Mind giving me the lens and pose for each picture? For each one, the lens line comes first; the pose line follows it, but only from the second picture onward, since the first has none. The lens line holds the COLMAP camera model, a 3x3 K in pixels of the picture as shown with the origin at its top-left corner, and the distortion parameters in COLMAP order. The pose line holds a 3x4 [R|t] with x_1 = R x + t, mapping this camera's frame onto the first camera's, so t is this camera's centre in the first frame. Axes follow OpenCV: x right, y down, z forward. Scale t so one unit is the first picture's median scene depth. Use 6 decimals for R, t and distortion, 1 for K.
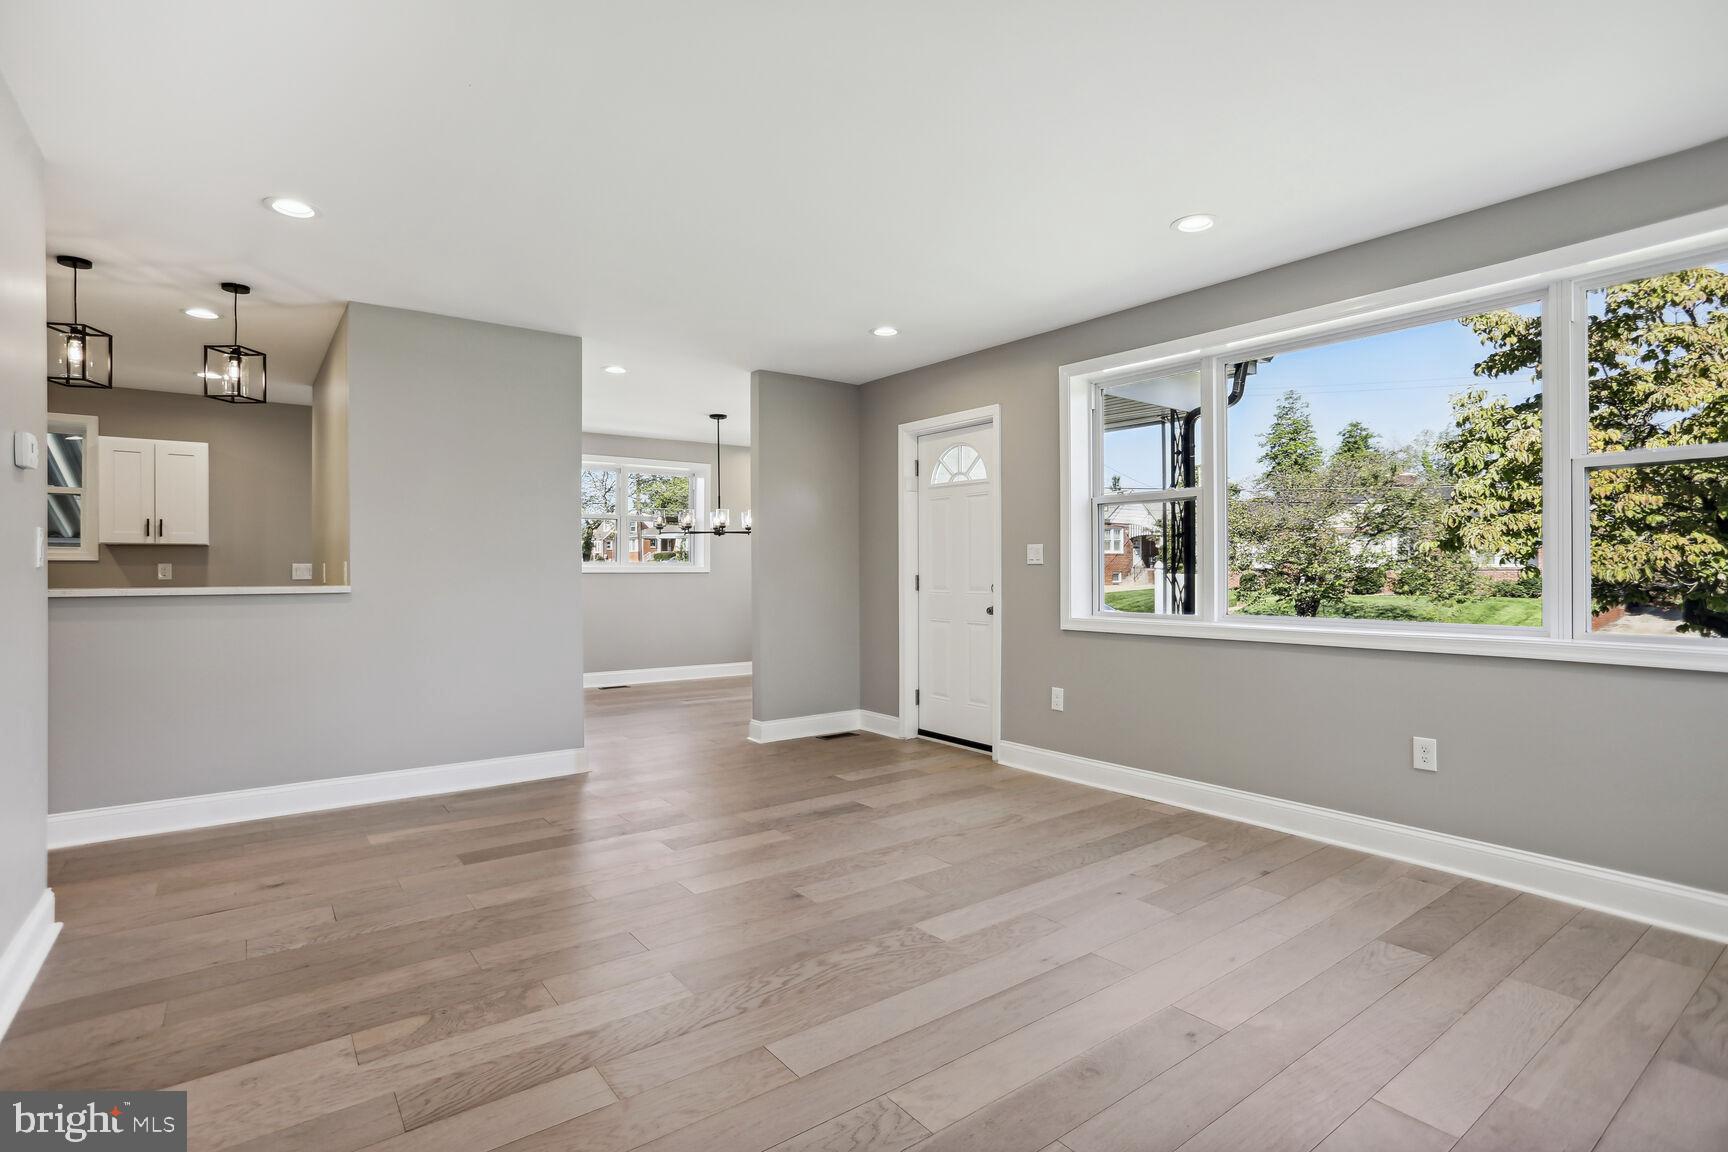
lens RADIAL K [[850.6, 0, 867.2], [0, 850.6, 567.8], [0, 0, 1]] dist [-0.043757, 0.000339]
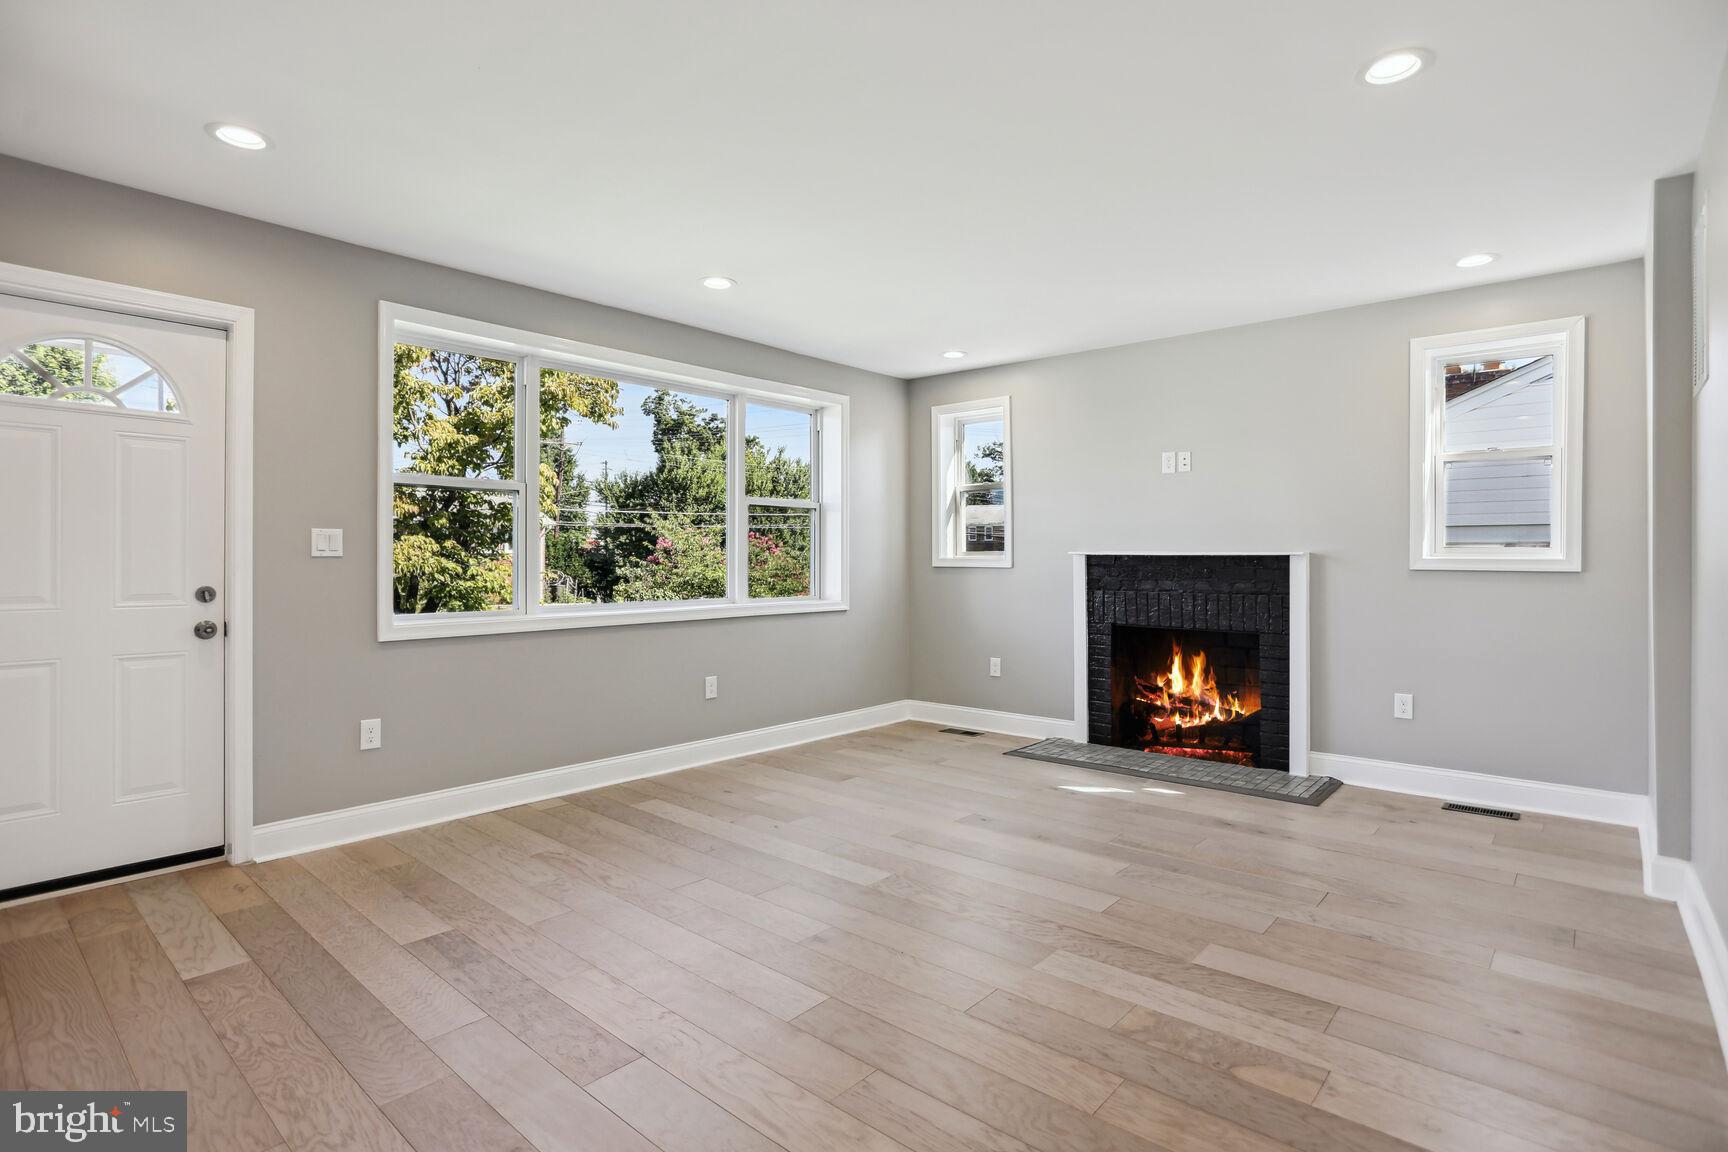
lens RADIAL K [[850.6, 0, 867.2], [0, 850.6, 567.8], [0, 0, 1]] dist [-0.043757, 0.000339]
pose [[-0.206012, -0.006464, 0.978528, -0.896844], [-0.004357, 0.999974, 0.005688, -0.001600], [-0.978540, -0.003092, -0.206035, 1.068679]]
